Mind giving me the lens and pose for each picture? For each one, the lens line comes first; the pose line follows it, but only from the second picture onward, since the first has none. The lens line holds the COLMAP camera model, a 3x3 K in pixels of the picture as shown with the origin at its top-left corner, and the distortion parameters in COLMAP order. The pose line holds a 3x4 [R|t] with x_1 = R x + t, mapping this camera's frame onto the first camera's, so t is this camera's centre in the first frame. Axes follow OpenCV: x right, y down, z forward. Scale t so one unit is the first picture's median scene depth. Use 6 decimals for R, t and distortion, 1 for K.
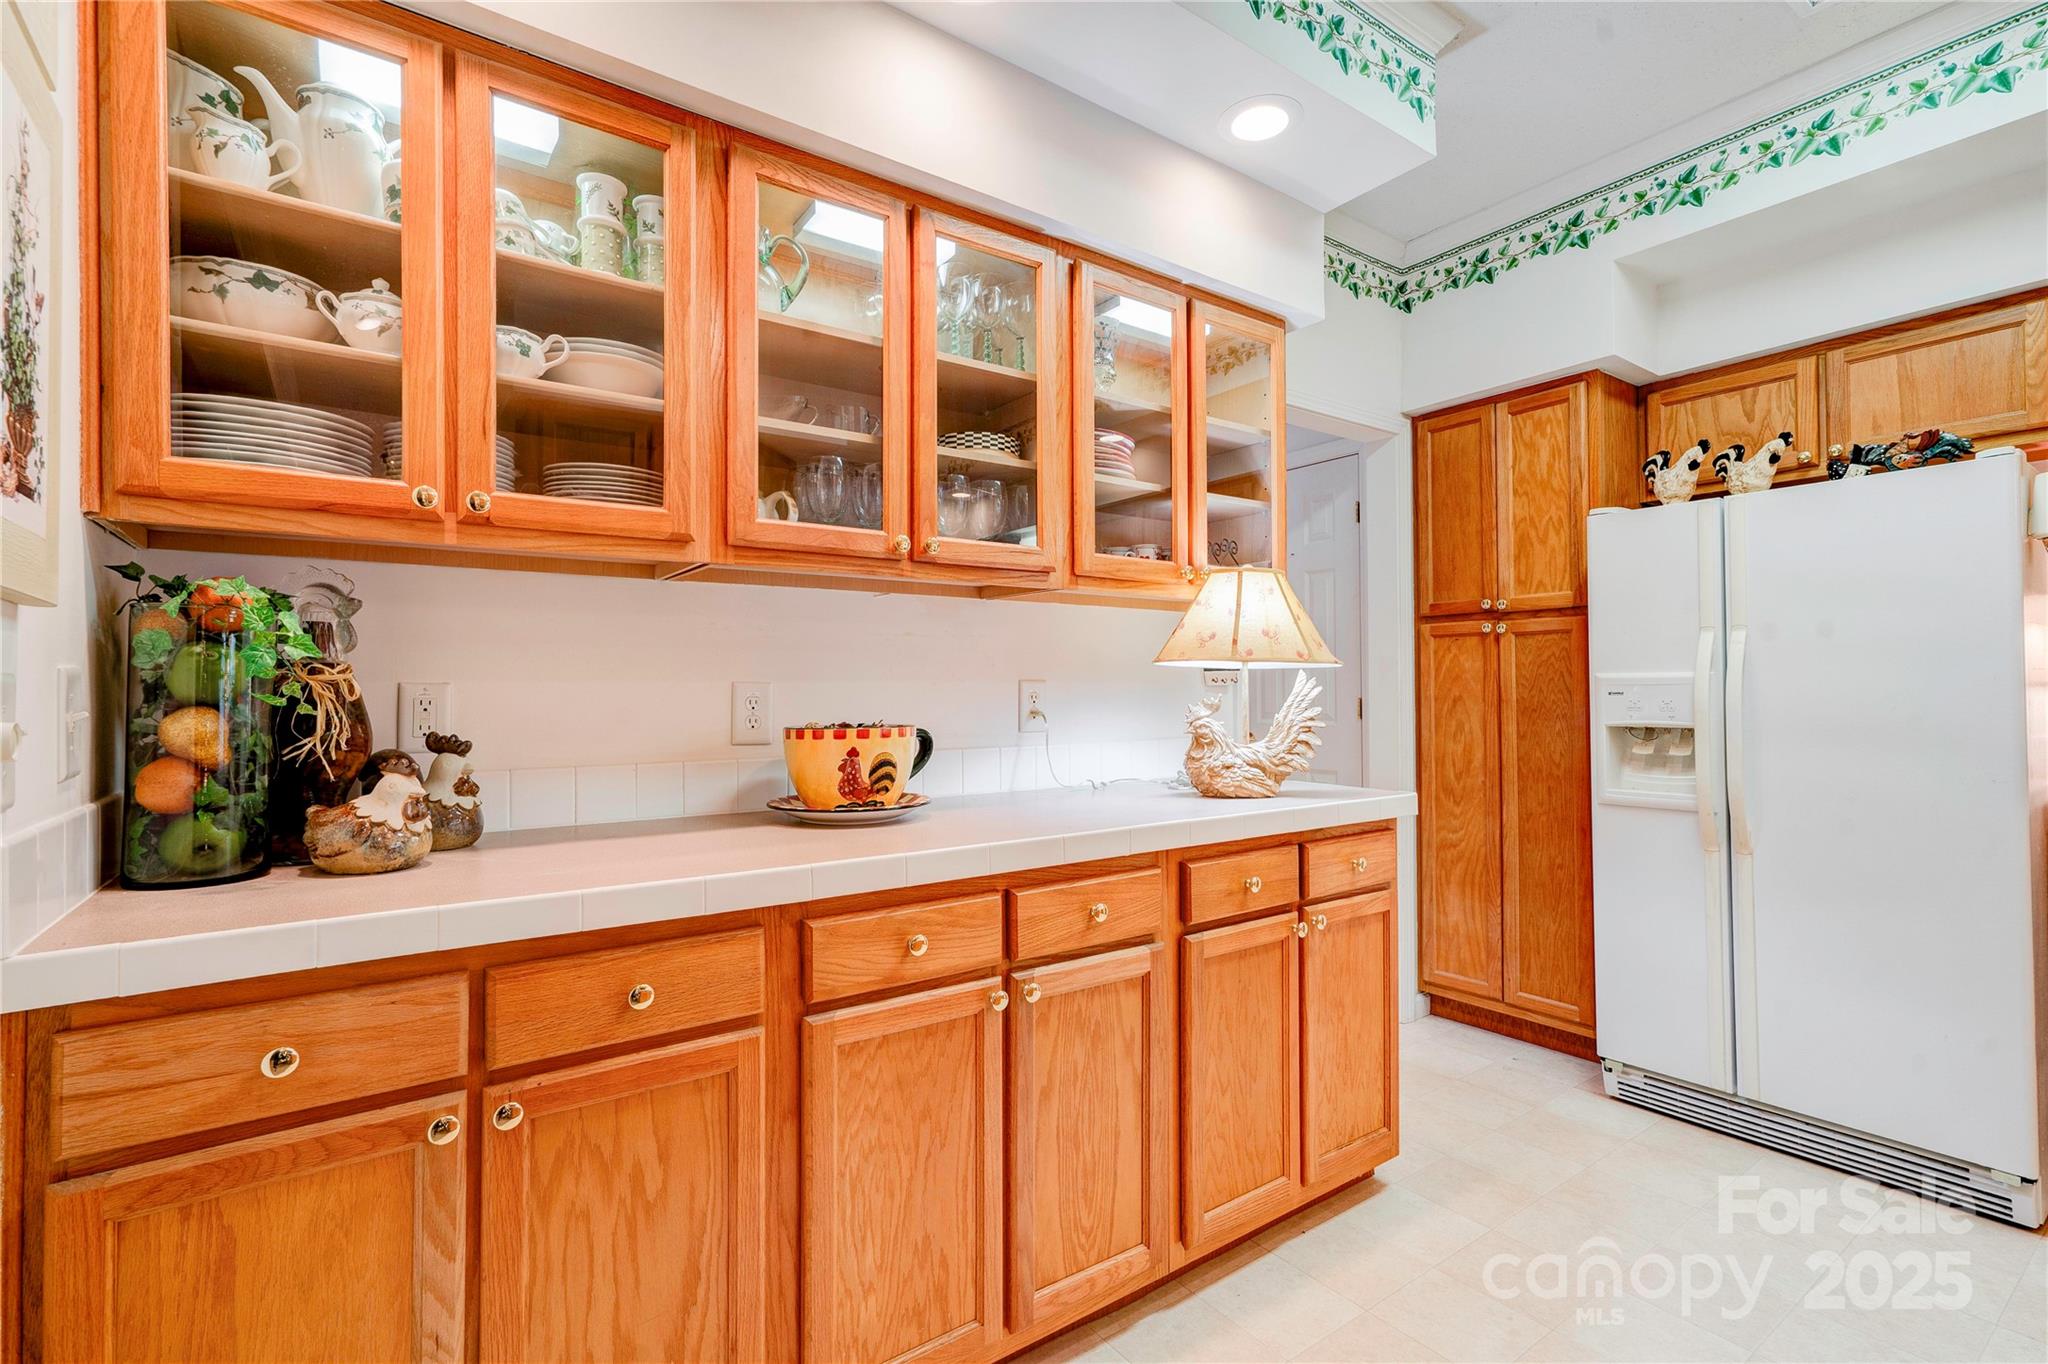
lens RADIAL K [[947.7, 0, 1028.5], [0, 947.7, 685.7], [0, 0, 1]] dist [0.009870, 0.005377]
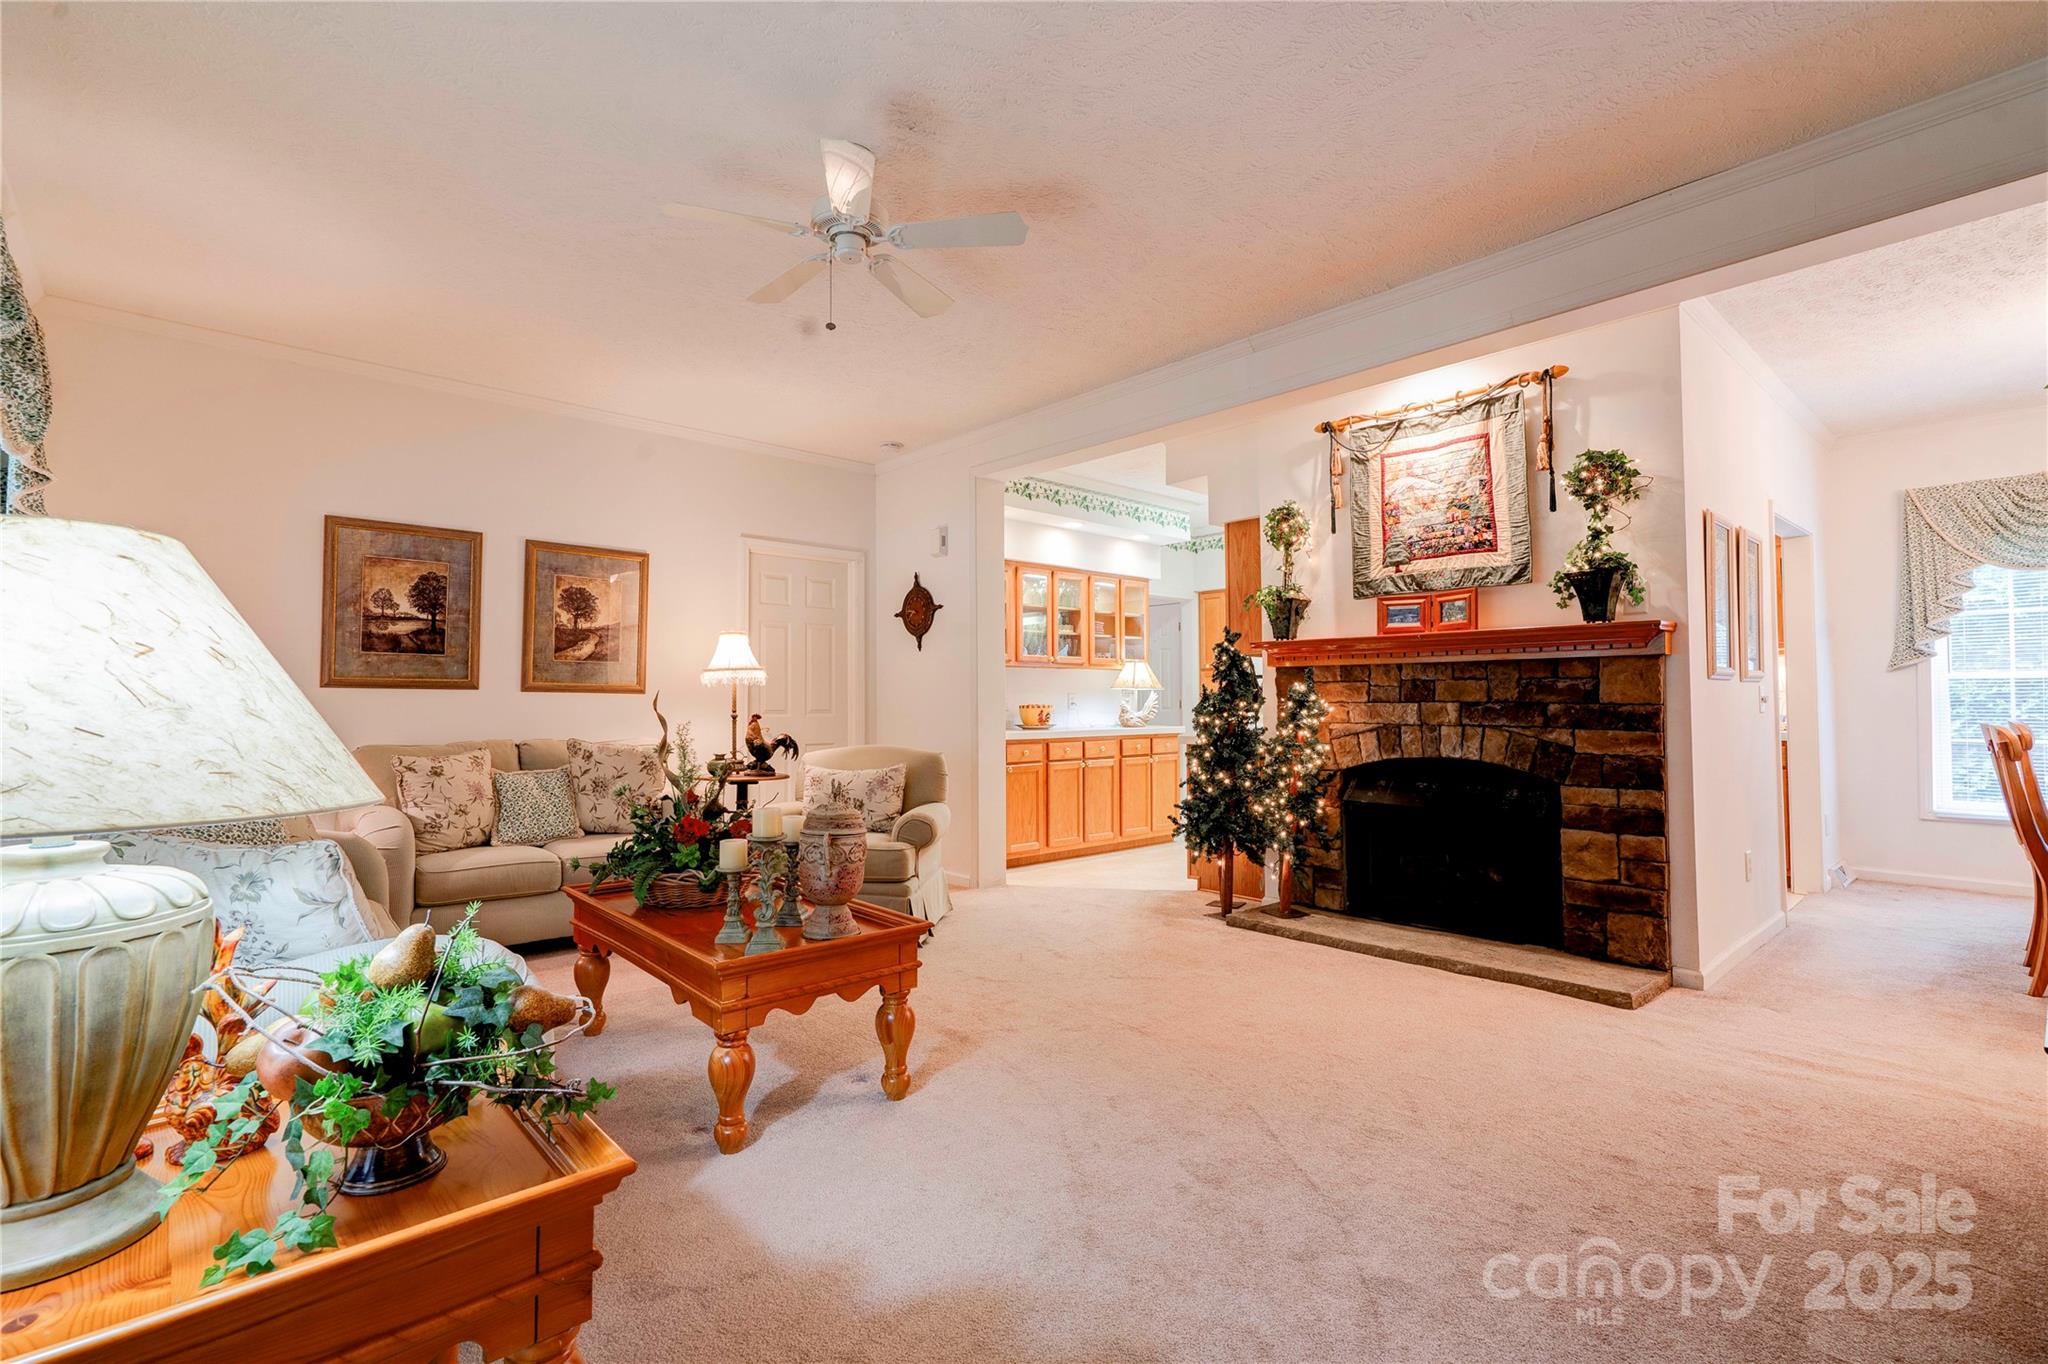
lens RADIAL K [[947.7, 0, 1022.3], [0, 947.7, 678.7], [0, 0, 1]] dist [0.009870, 0.005377]
pose [[0.993897, 0.008654, 0.109971, -0.599867], [-0.007152, 0.999876, -0.014046, -0.008152], [-0.110079, 0.013174, 0.993835, -2.535151]]
